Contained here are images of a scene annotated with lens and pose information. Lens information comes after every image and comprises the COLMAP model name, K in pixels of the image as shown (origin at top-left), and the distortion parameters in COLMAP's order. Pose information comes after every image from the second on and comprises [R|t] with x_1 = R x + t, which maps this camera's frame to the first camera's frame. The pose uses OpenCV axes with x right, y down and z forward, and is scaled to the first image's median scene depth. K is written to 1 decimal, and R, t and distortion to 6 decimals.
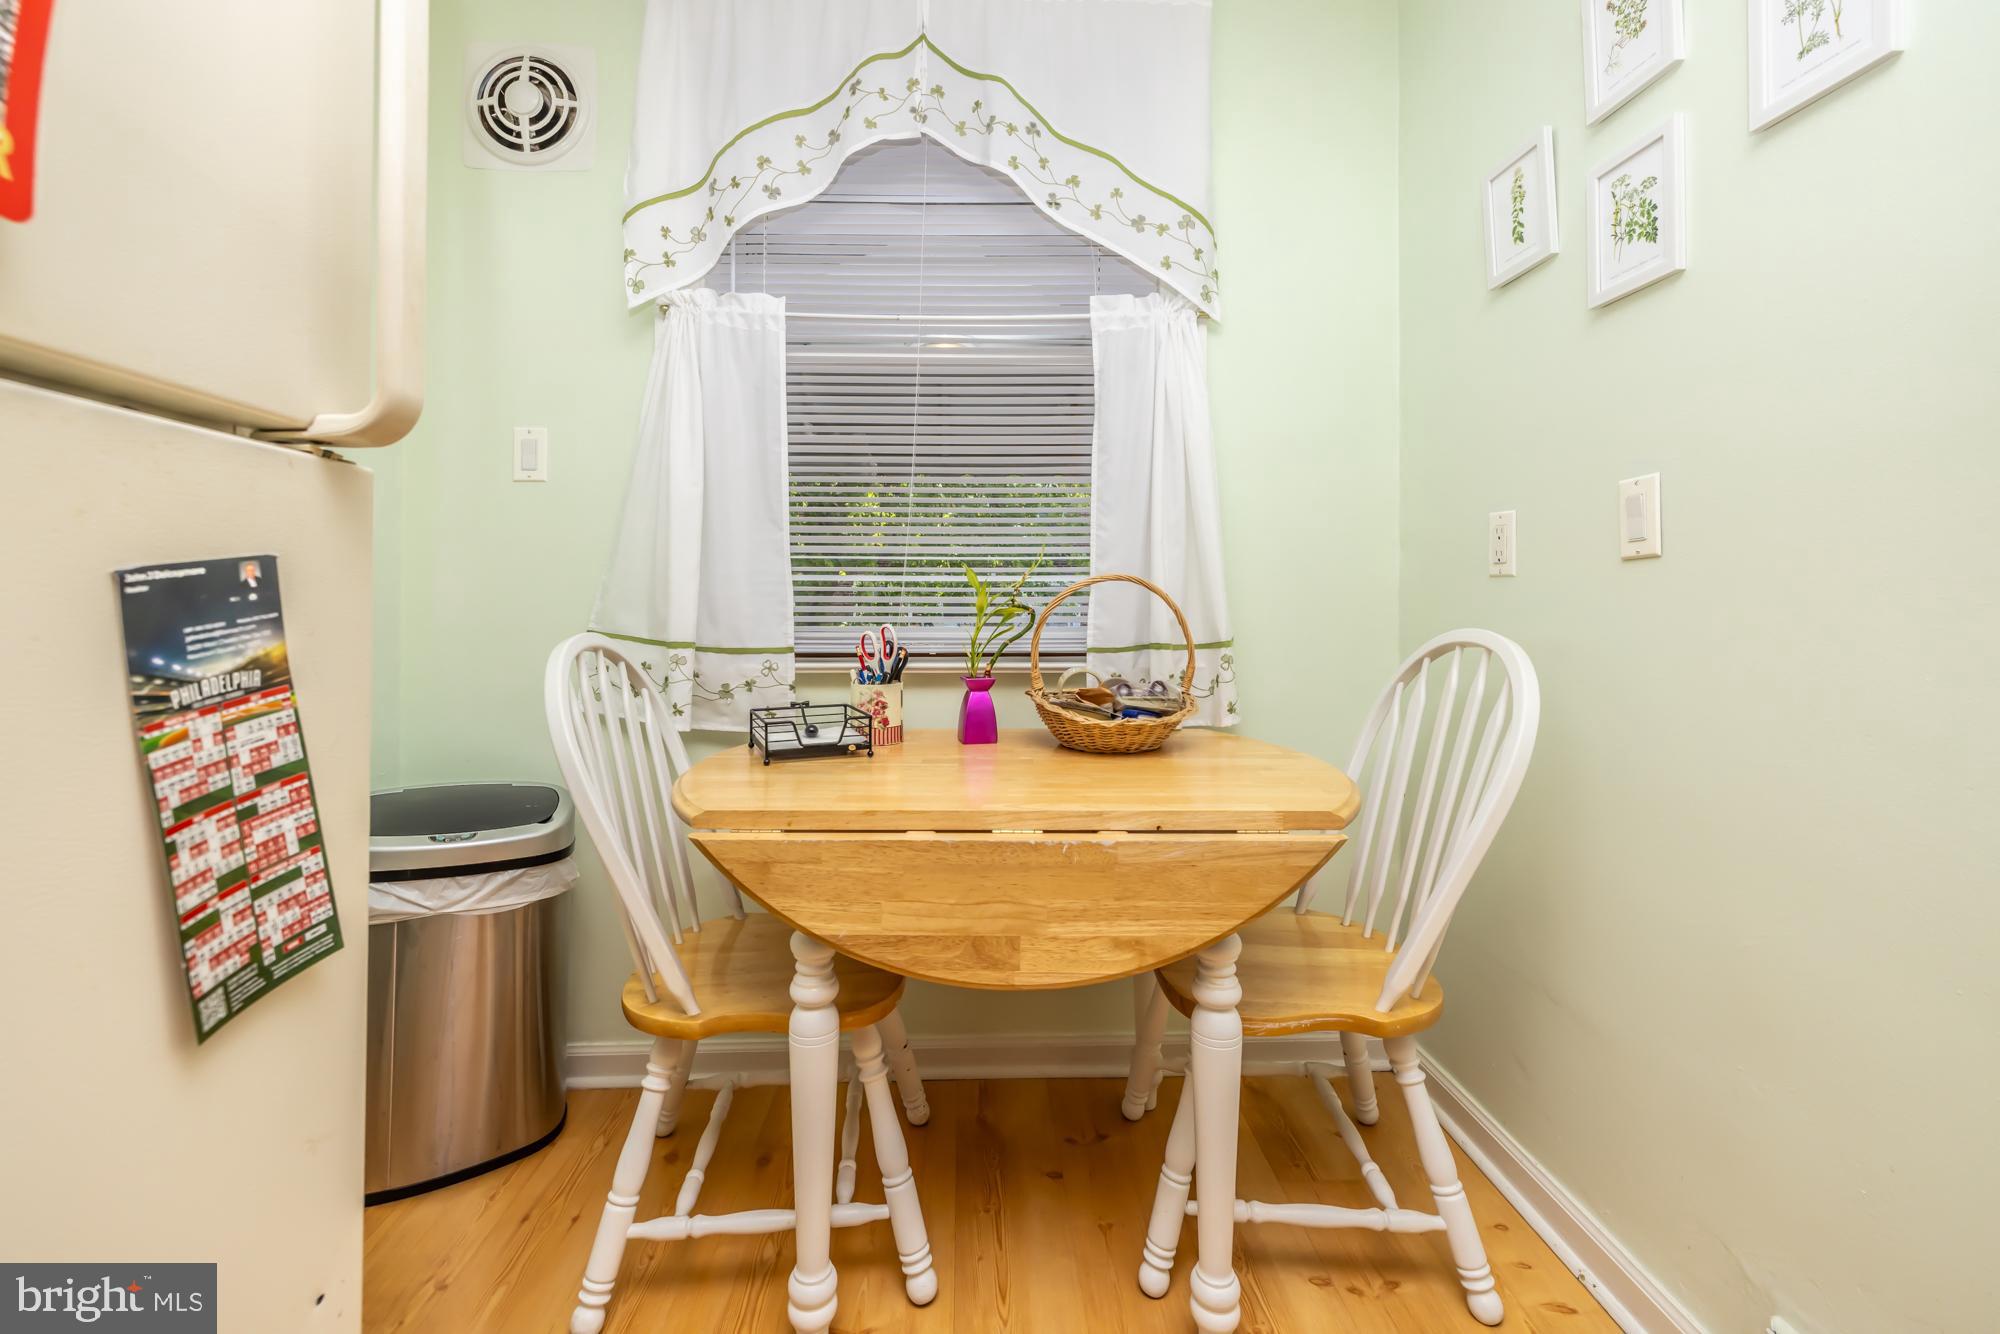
lens RADIAL K [[833.8, 0, 982.4], [0, 833.8, 600.0], [0, 0, 1]] dist [0.000740, 0.000288]
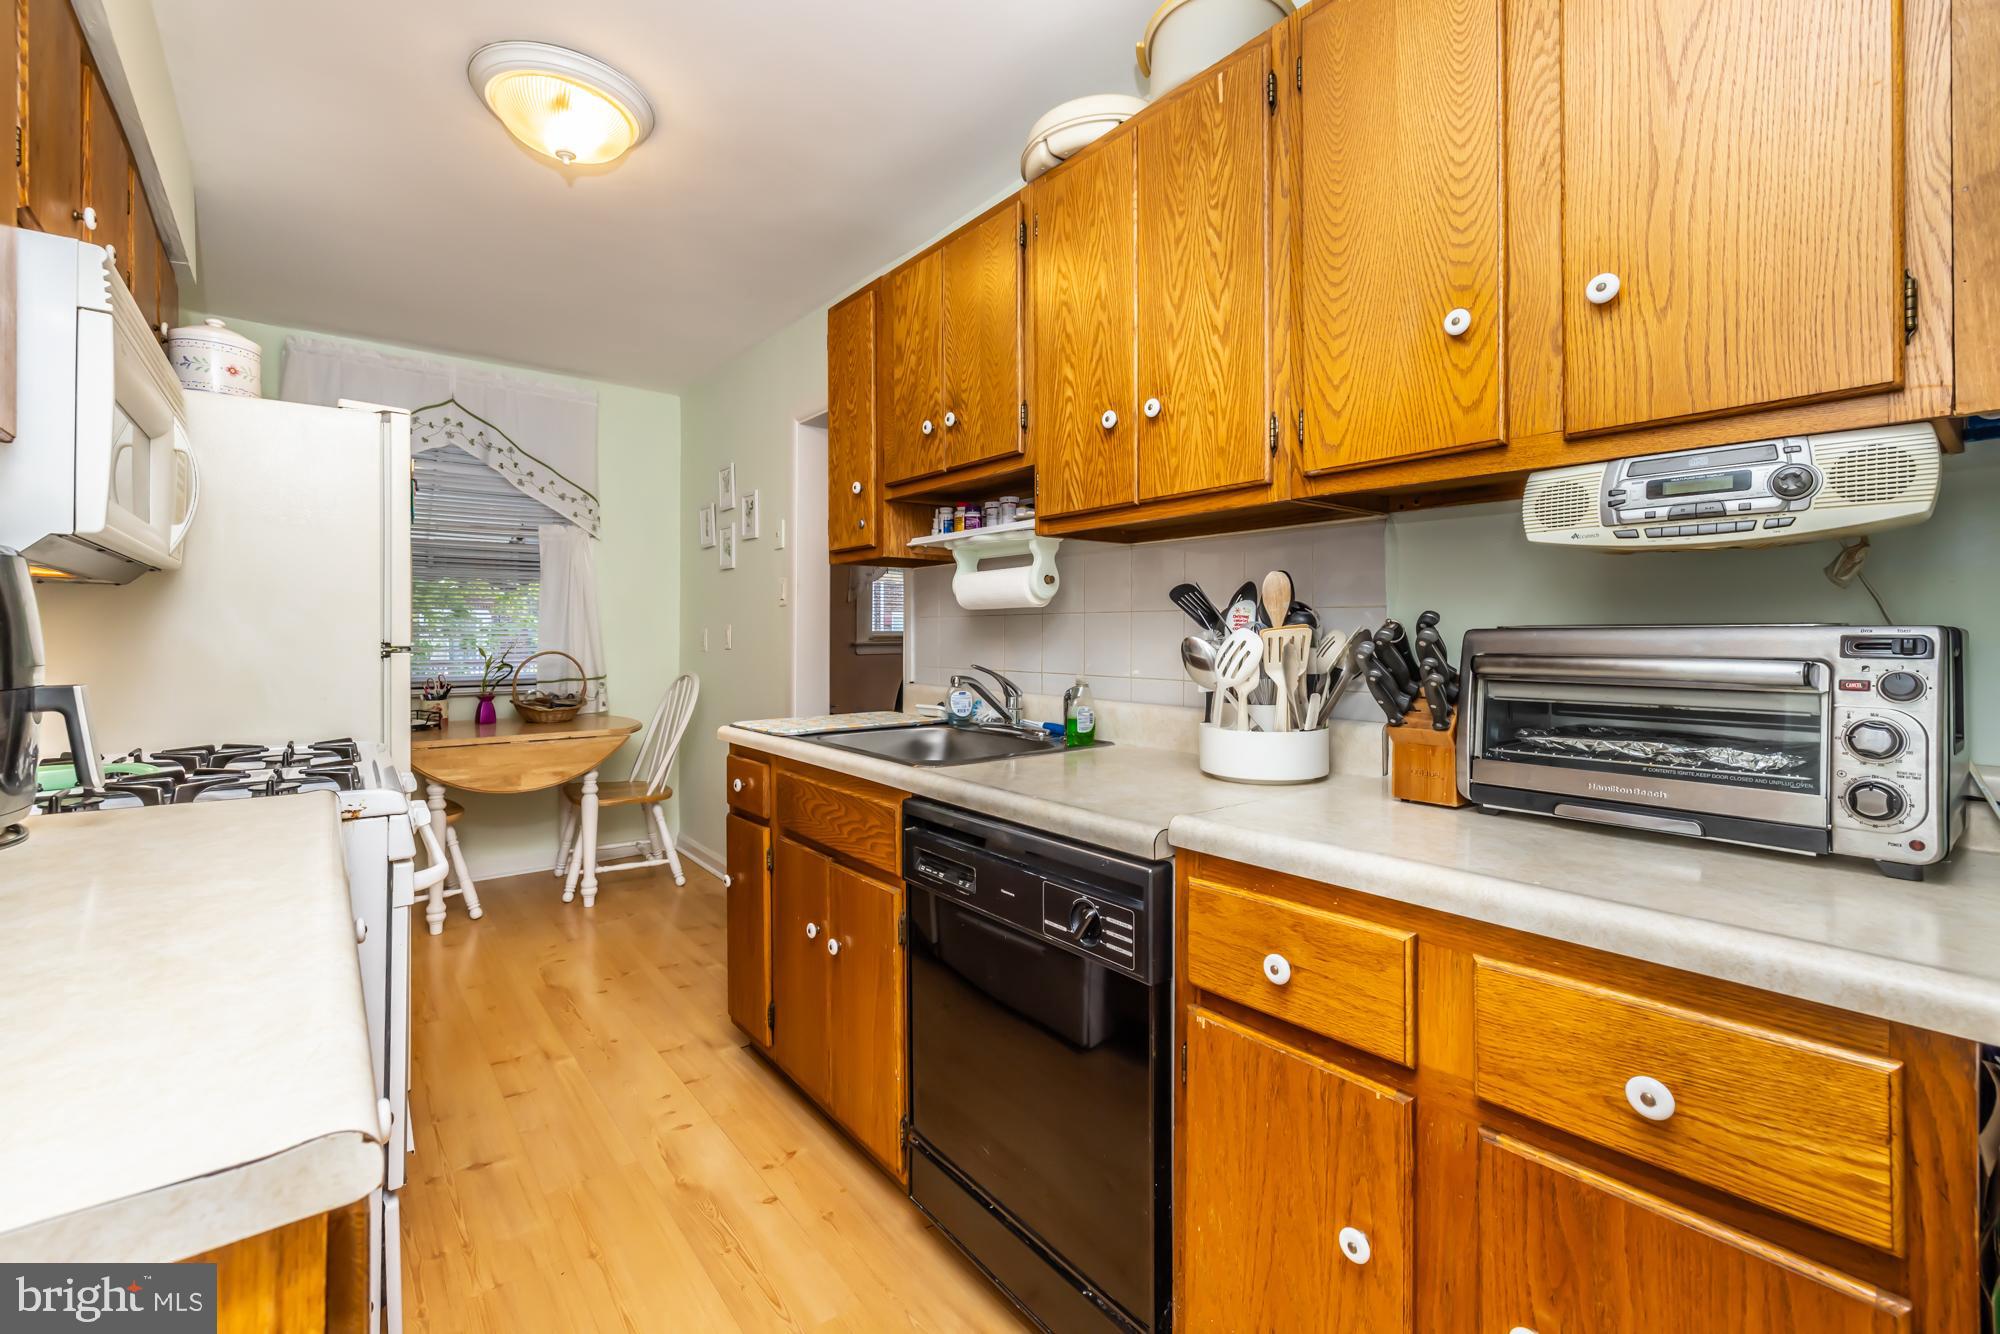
lens RADIAL K [[833.8, 0, 986.3], [0, 833.8, 636.3], [0, 0, 1]] dist [0.000740, 0.000288]
pose [[0.791688, -0.001151, 0.610924, -1.081413], [-0.011264, 0.999801, 0.016481, -0.422305], [-0.610821, -0.019929, 0.791518, -5.690974]]
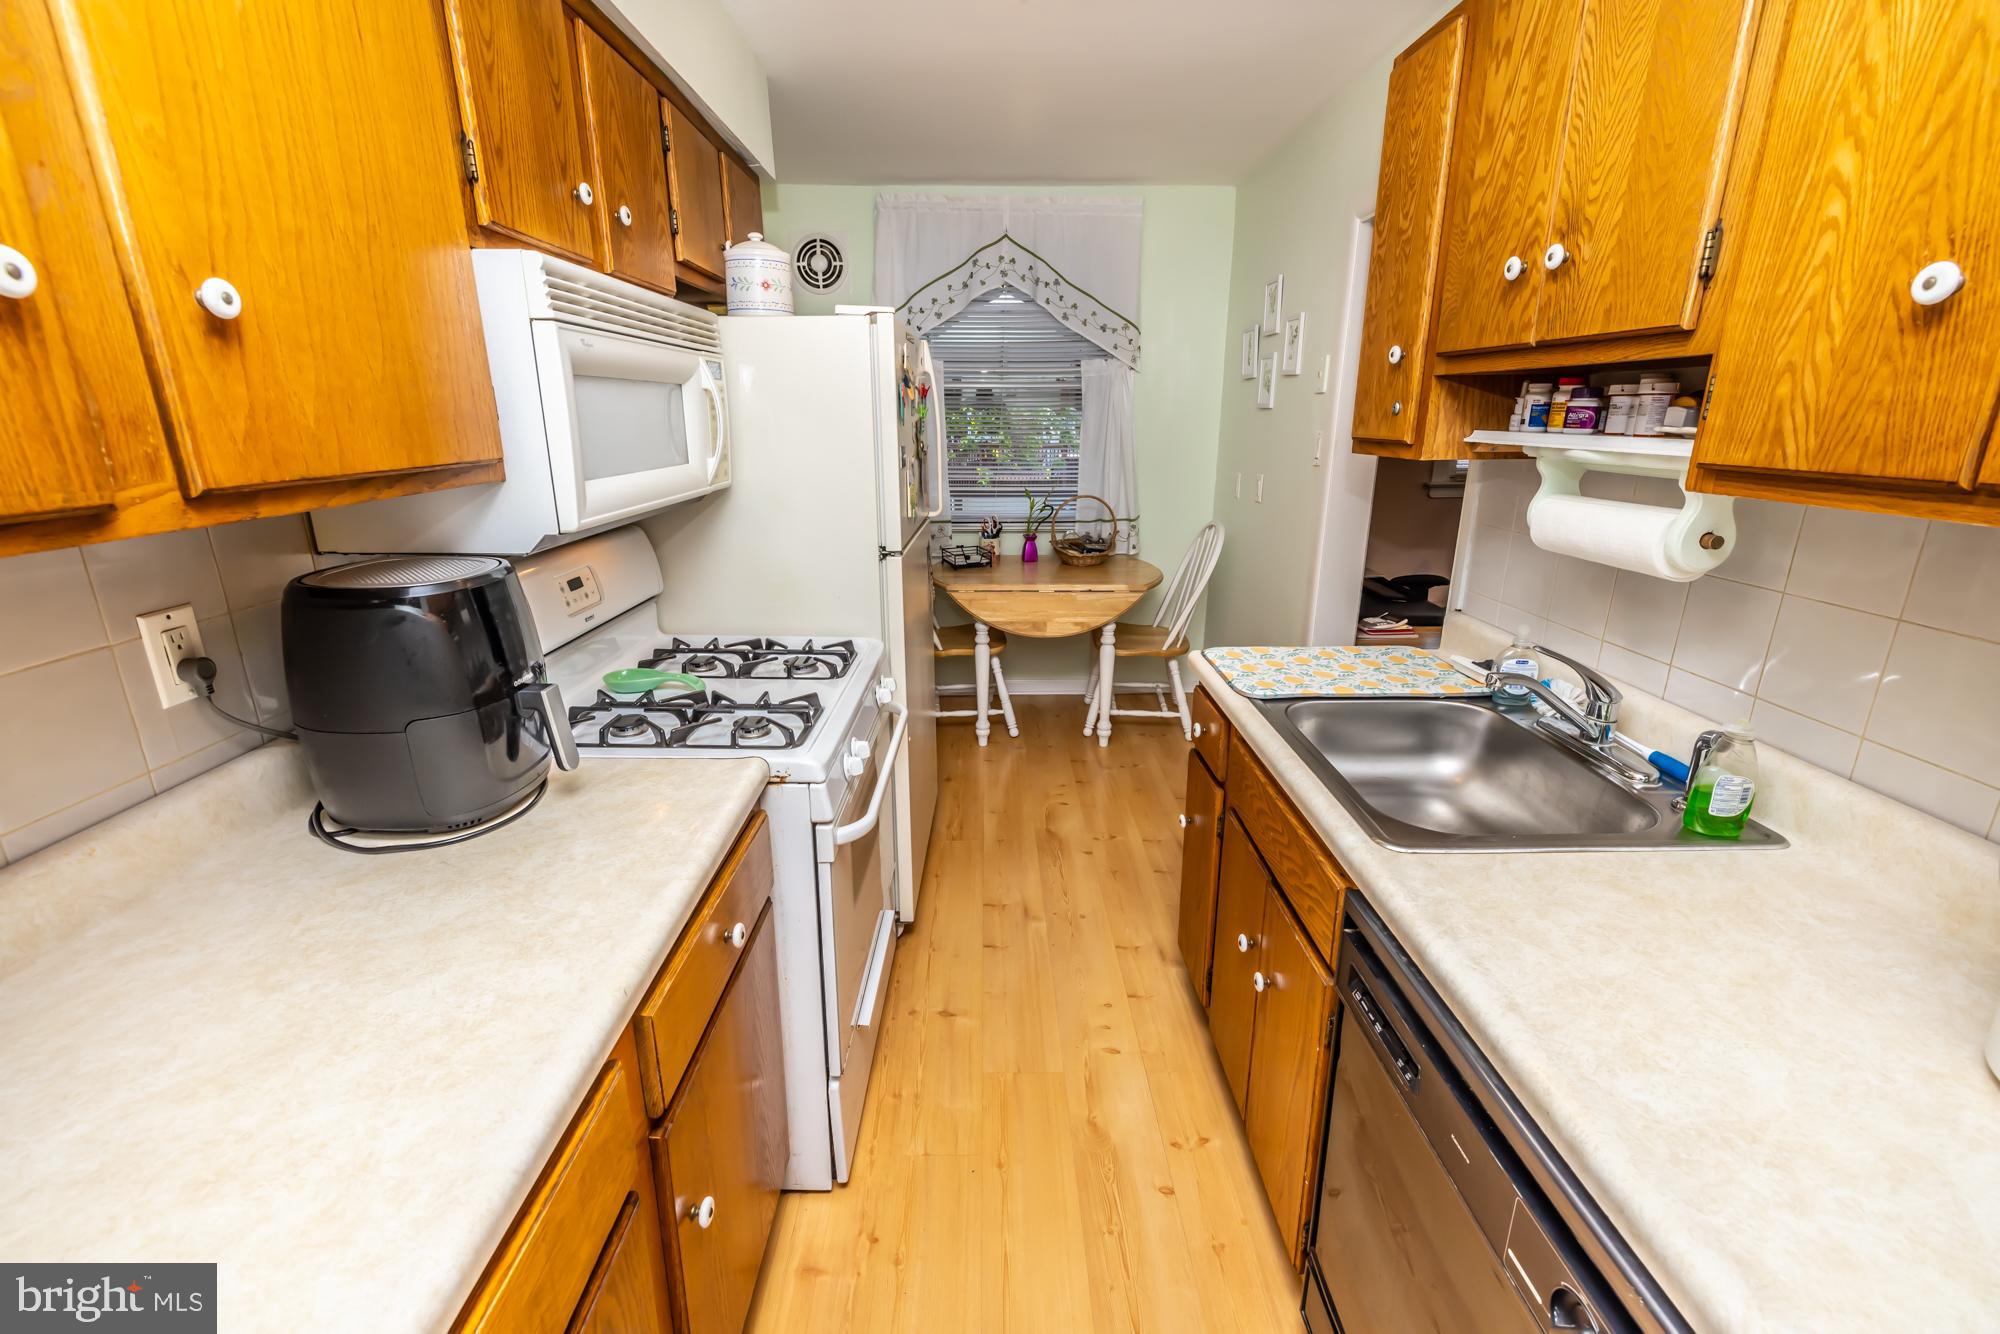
lens RADIAL K [[833.8, 0, 997.5], [0, 833.8, 652.1], [0, 0, 1]] dist [0.000740, 0.000288]
pose [[1.000000, 0.000448, -0.000474, -0.337034], [-0.000290, 0.956016, 0.293316, -1.017903], [0.000584, -0.293316, 0.956015, -4.962623]]
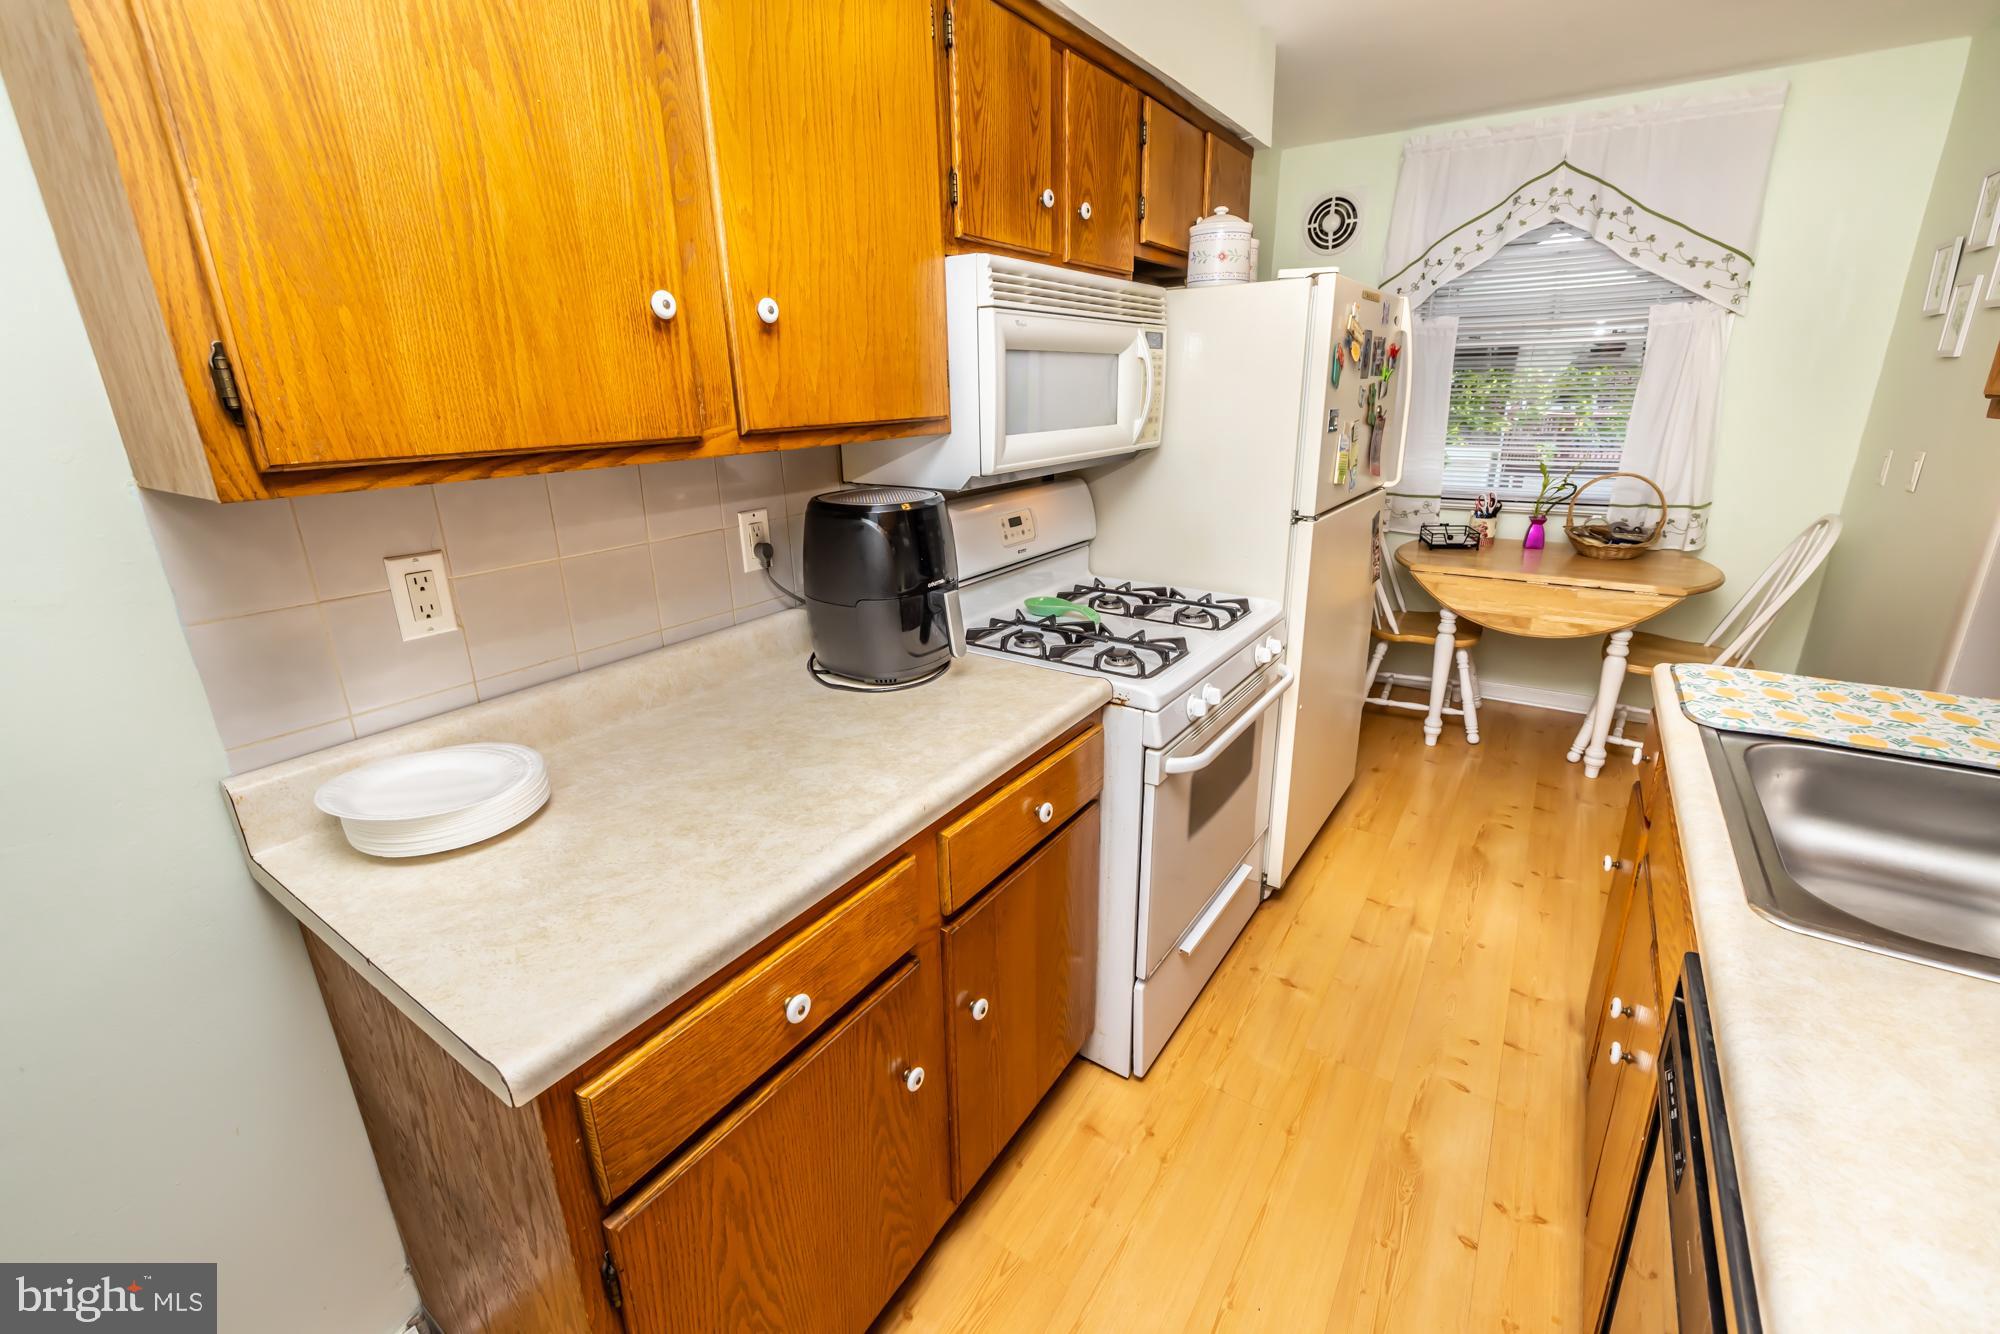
lens RADIAL K [[833.8, 0, 1004.8], [0, 833.8, 649.4], [0, 0, 1]] dist [0.000740, 0.000288]
pose [[0.826138, 0.154952, -0.541744, 0.257211], [0.028344, 0.948799, 0.314605, -0.995749], [0.562755, -0.275262, 0.779447, -5.095351]]
